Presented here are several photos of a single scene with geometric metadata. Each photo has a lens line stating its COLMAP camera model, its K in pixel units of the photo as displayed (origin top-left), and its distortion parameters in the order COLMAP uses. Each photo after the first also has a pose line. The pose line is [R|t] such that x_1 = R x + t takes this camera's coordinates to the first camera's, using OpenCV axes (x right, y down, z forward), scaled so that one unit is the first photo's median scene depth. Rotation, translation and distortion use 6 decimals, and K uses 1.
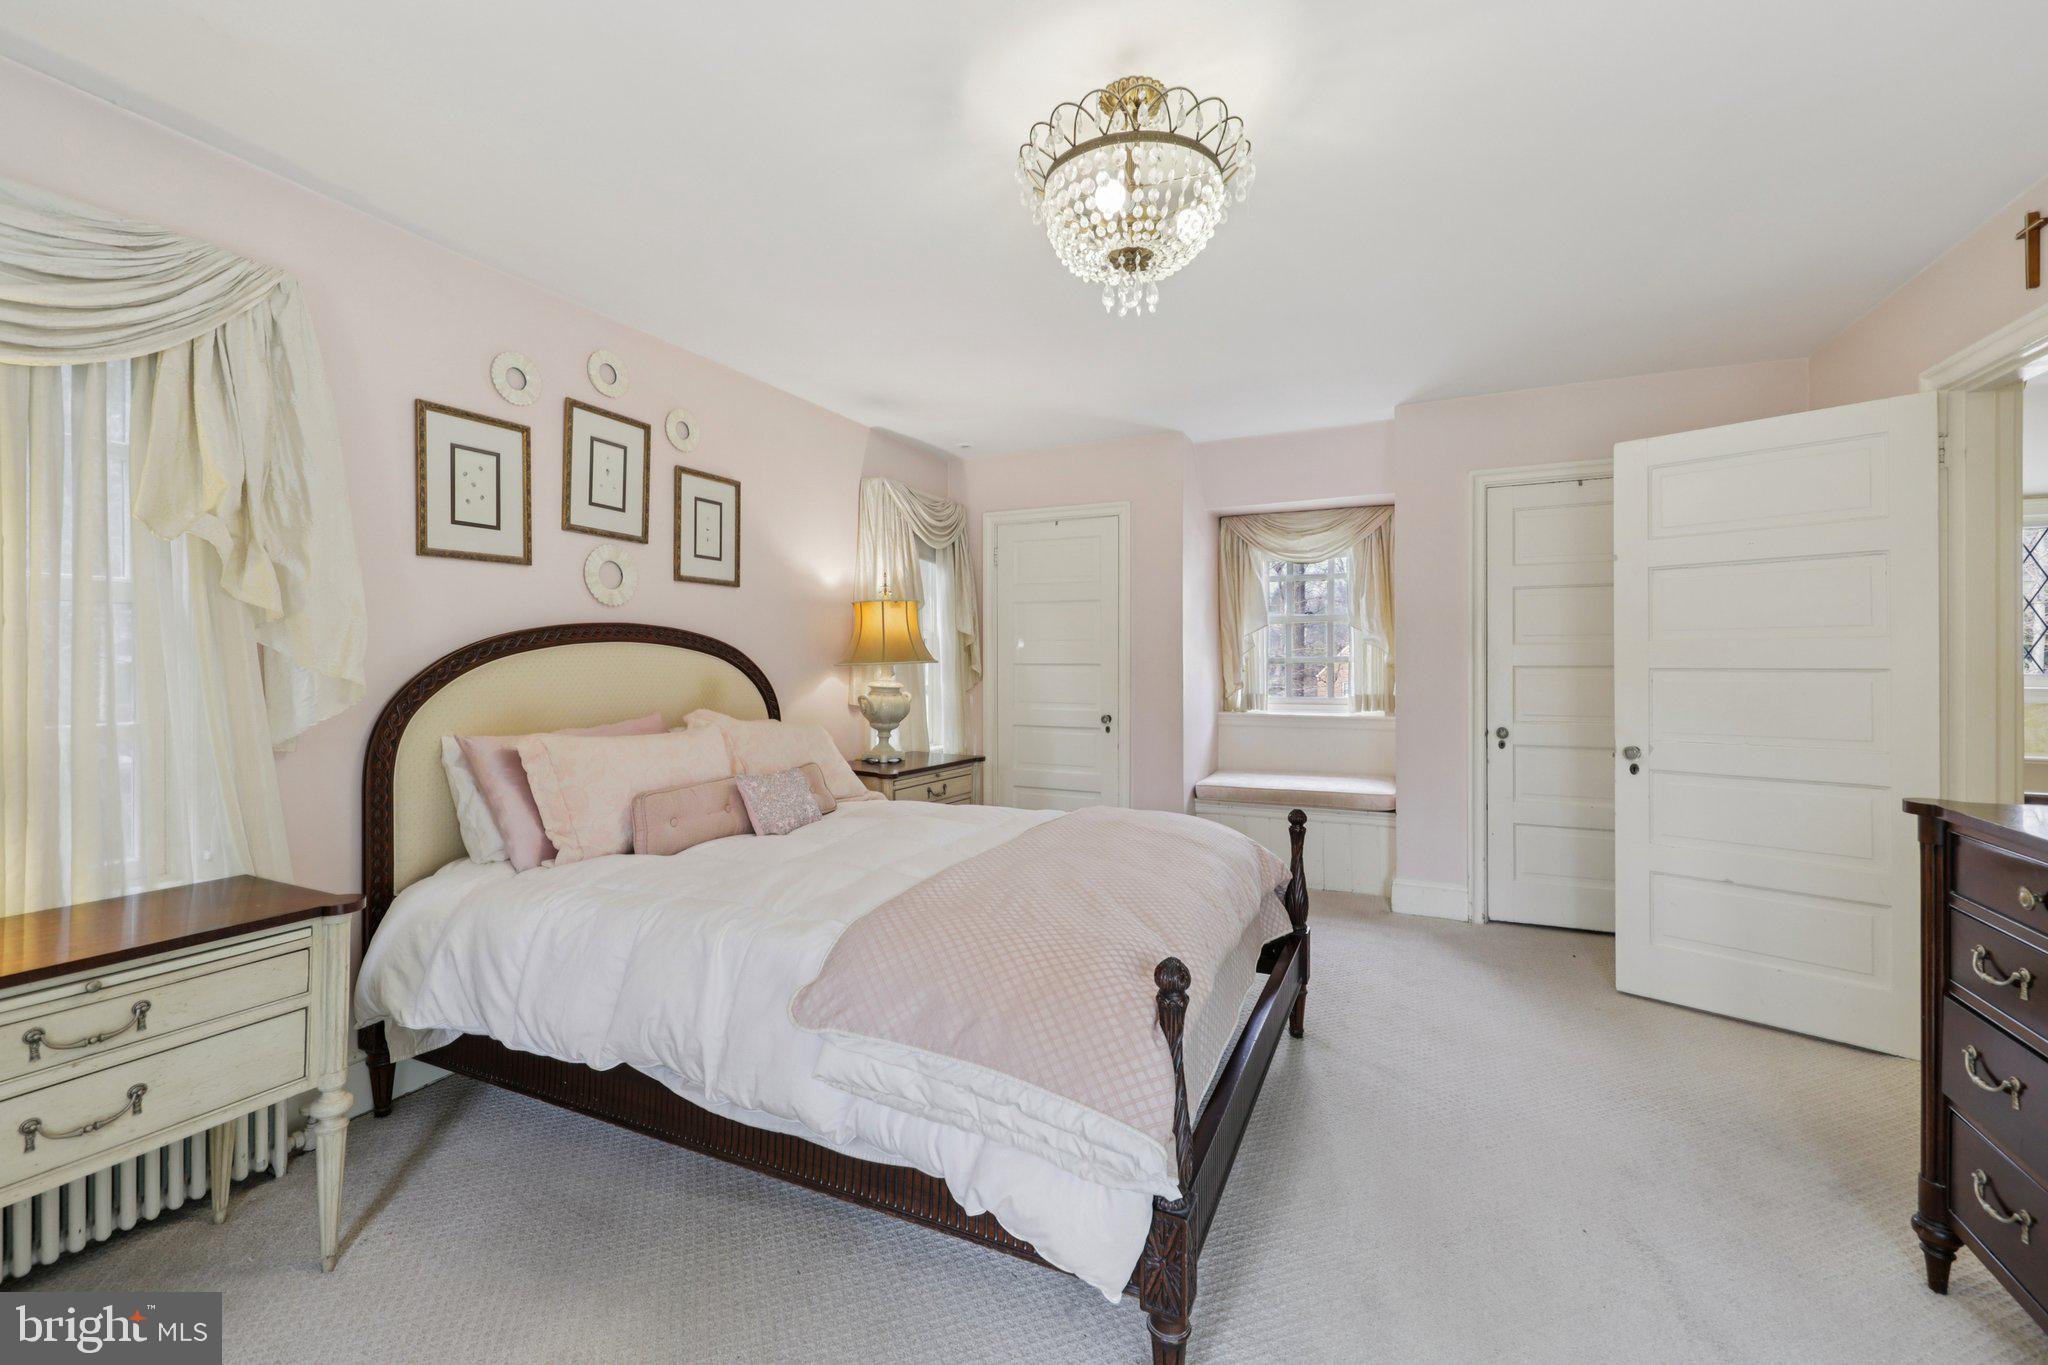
lens RADIAL K [[853.1, 0, 1020.5], [0, 853.1, 658.4], [0, 0, 1]] dist [-0.000297, -0.000048]
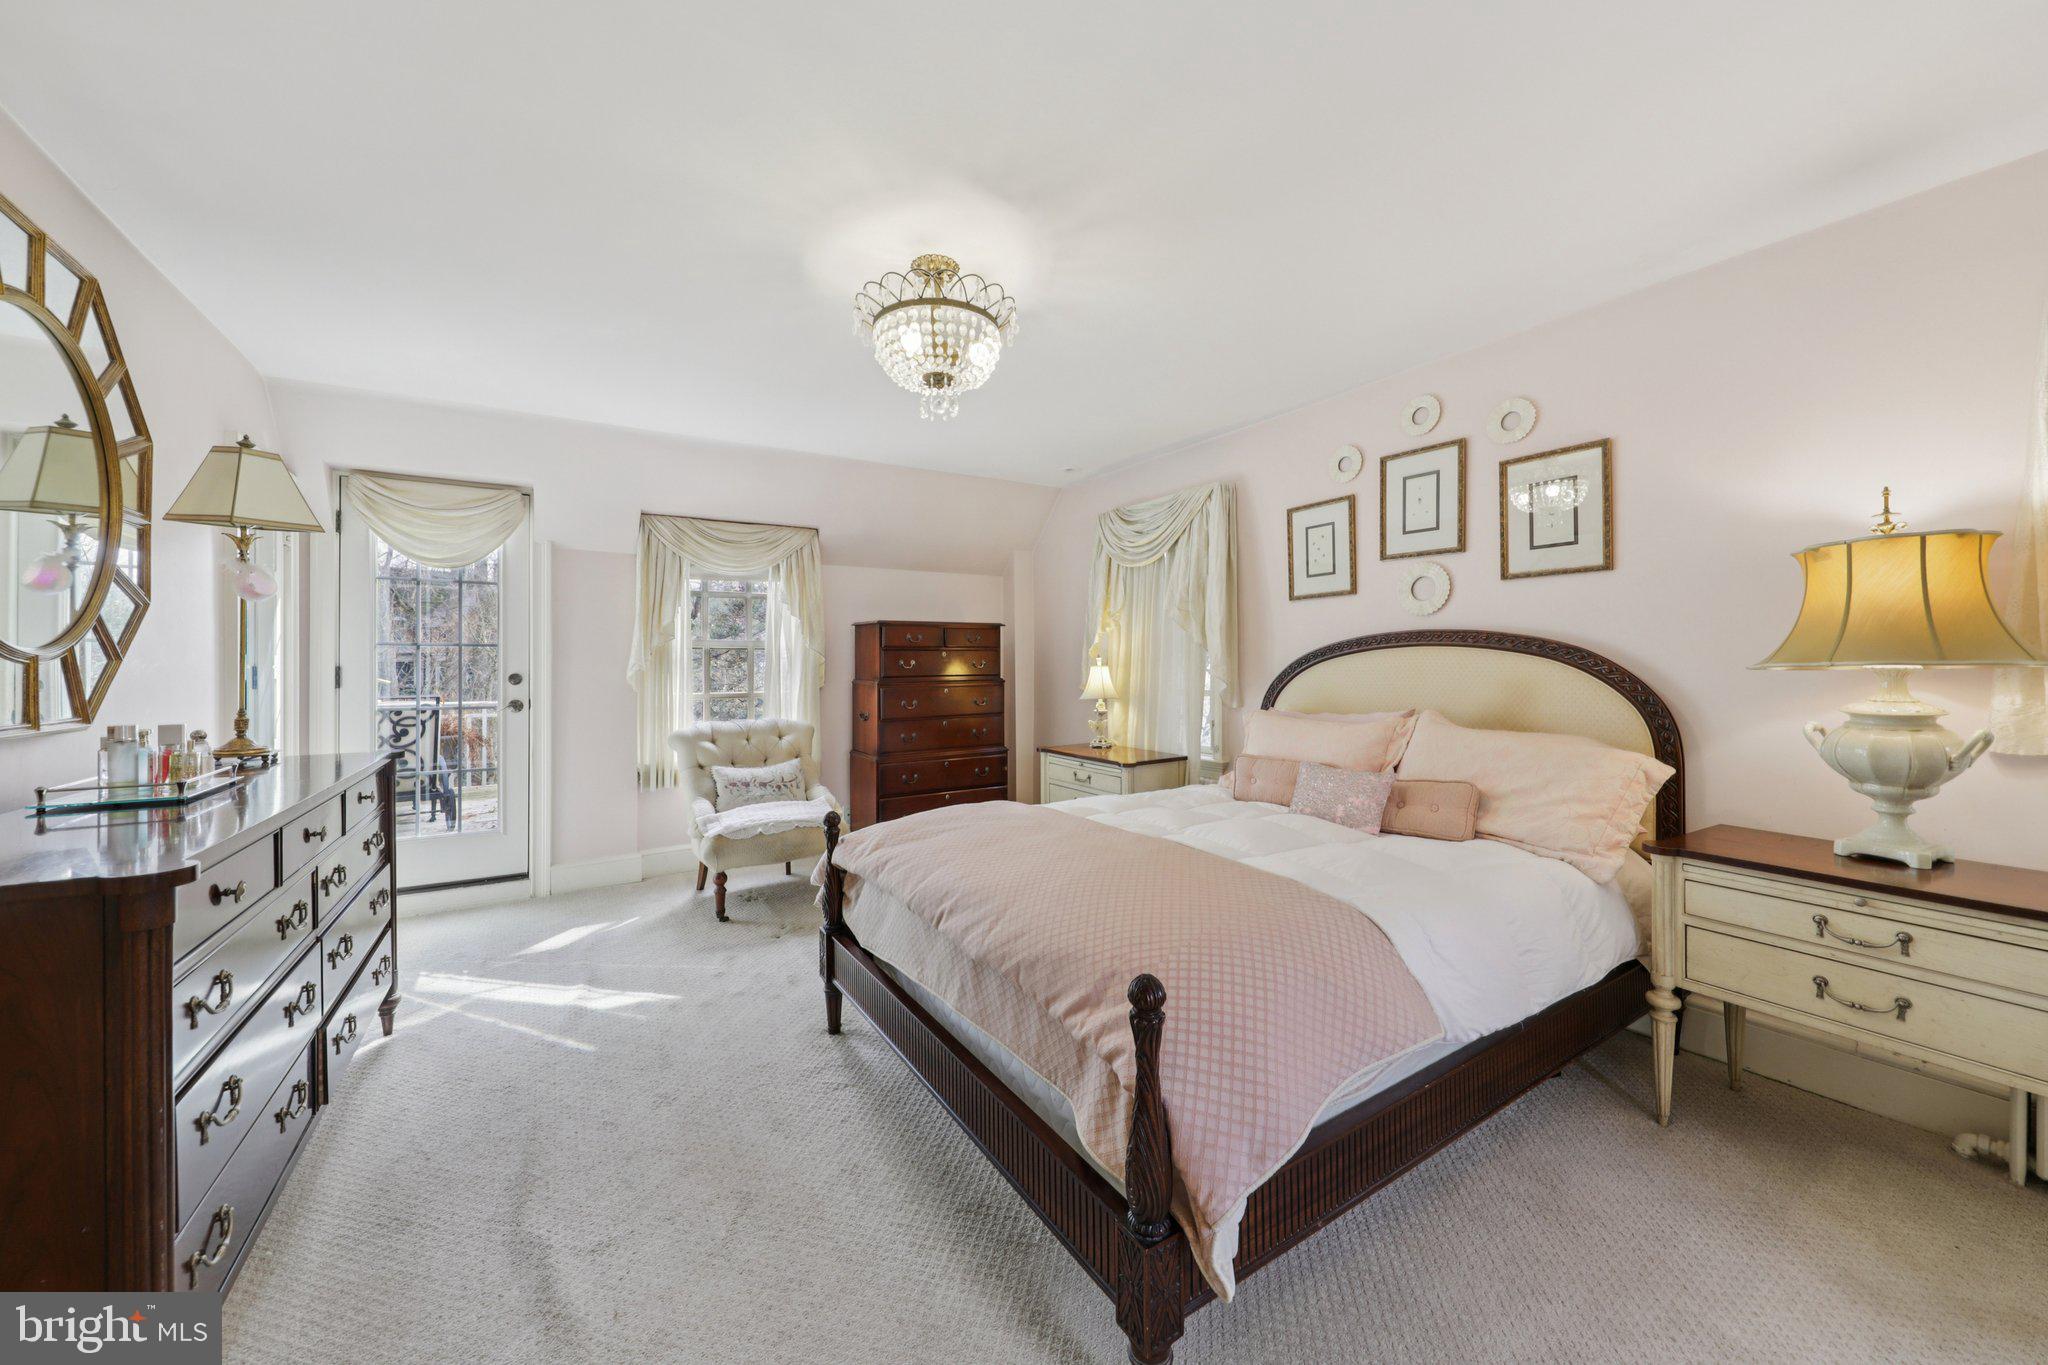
lens RADIAL K [[747.5, 0, 1027.0], [0, 747.5, 660.7], [0, 0, 1]] dist [0.023913, -0.008545]
pose [[-0.534599, 0.001031, -0.845105, 0.730104], [0.008818, 0.999952, -0.004358, -0.000813], [0.845060, -0.009782, -0.534582, 1.192669]]
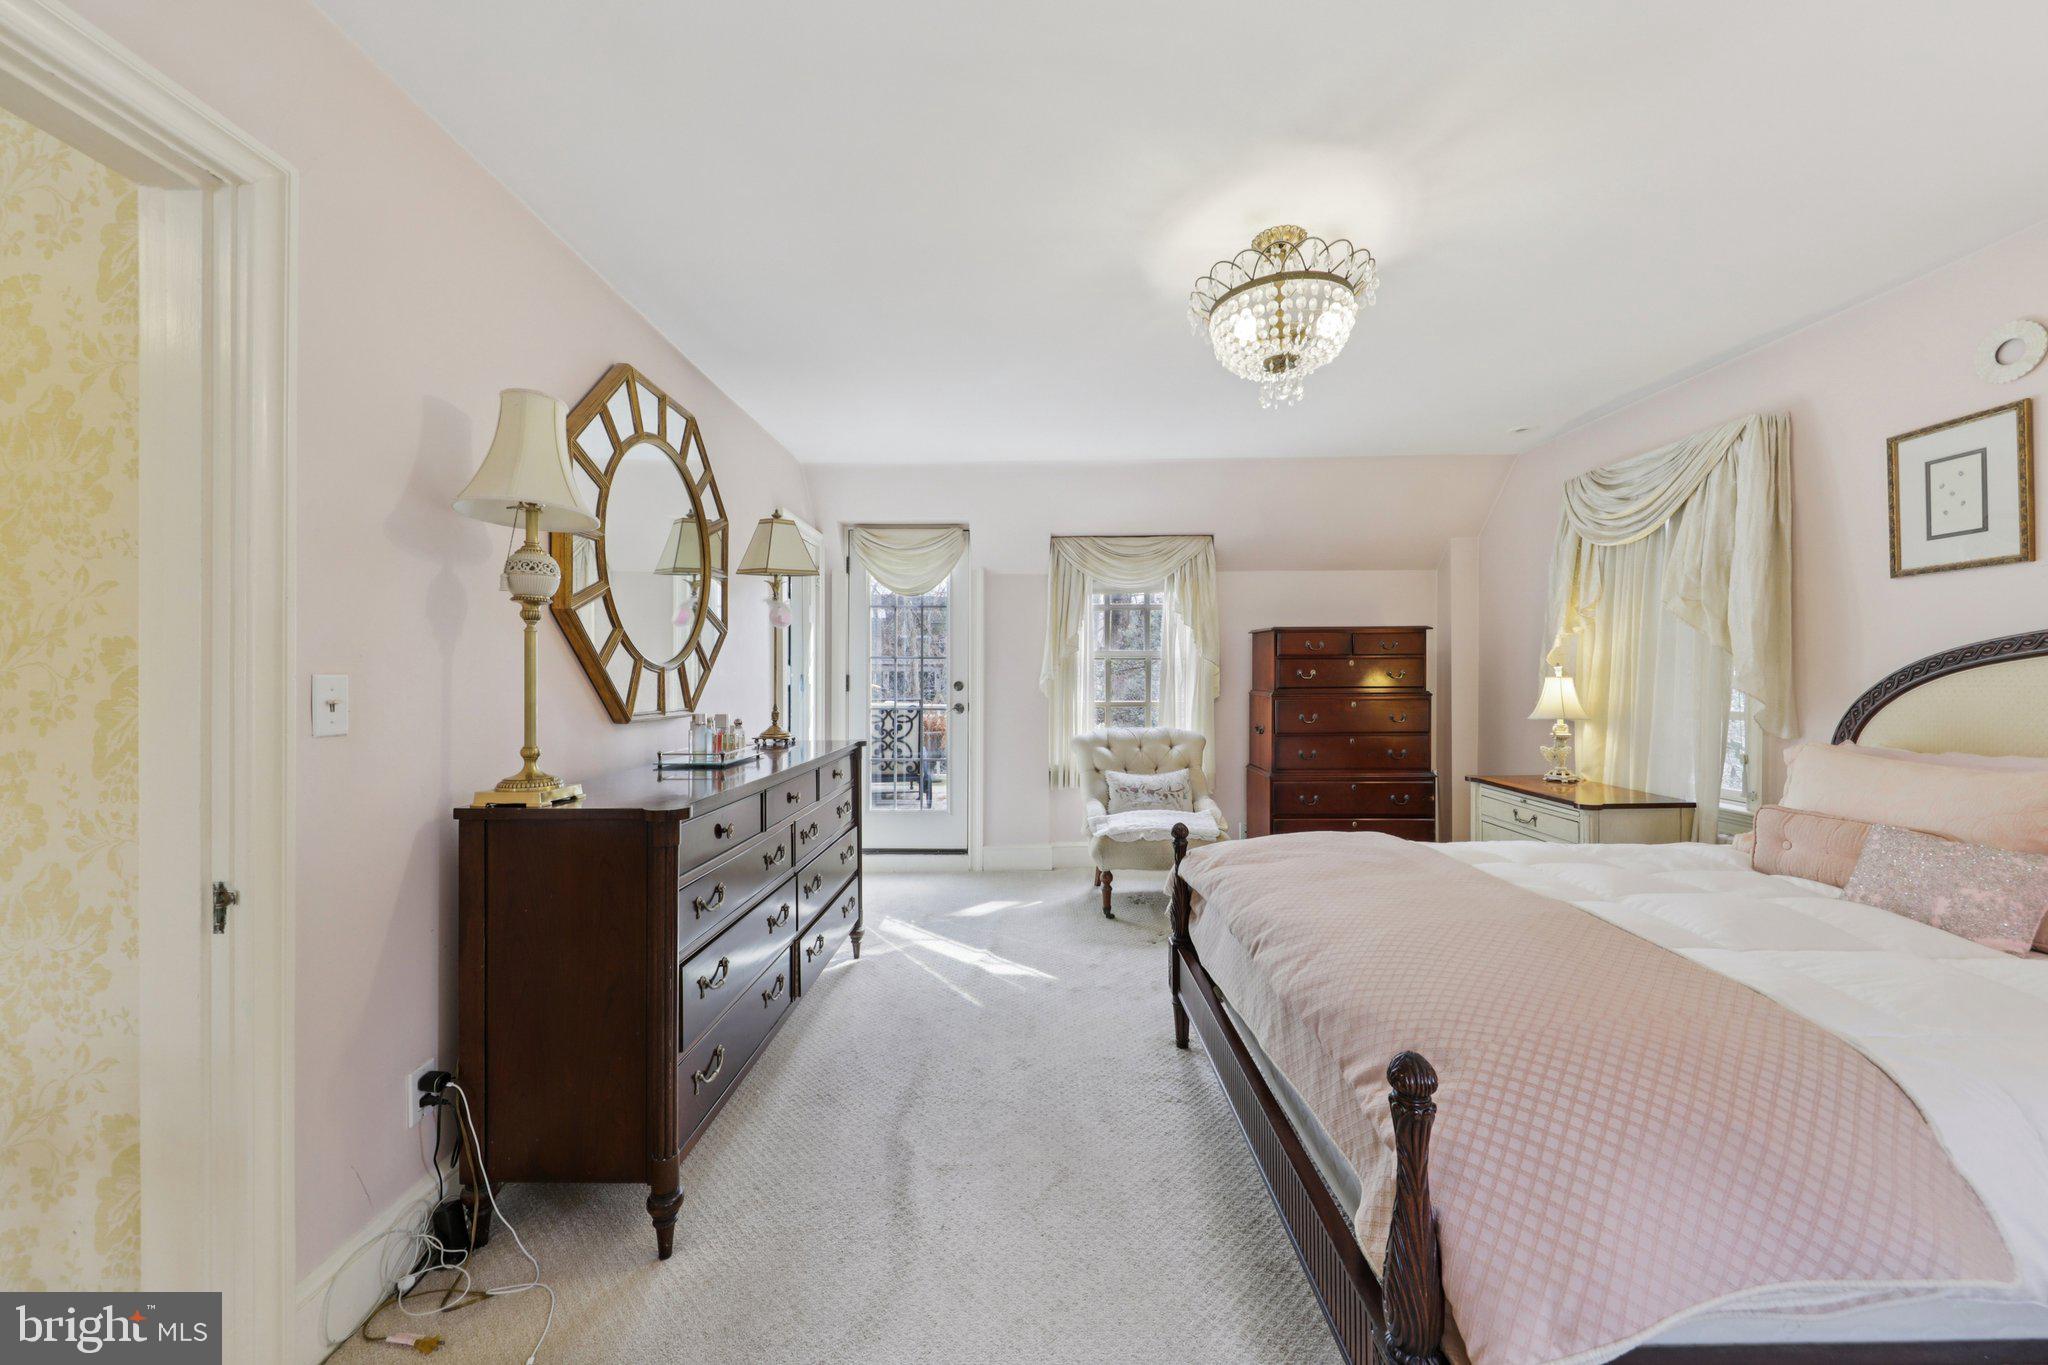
lens RADIAL K [[782.2, 0, 1033.4], [0, 782.2, 675.3], [0, 0, 1]] dist [0.025592, -0.010044]
pose [[-0.902625, 0.004104, -0.430409, 0.651355], [0.005596, 0.999982, -0.002201, 0.000062], [0.430392, -0.004395, -0.902631, 1.277100]]
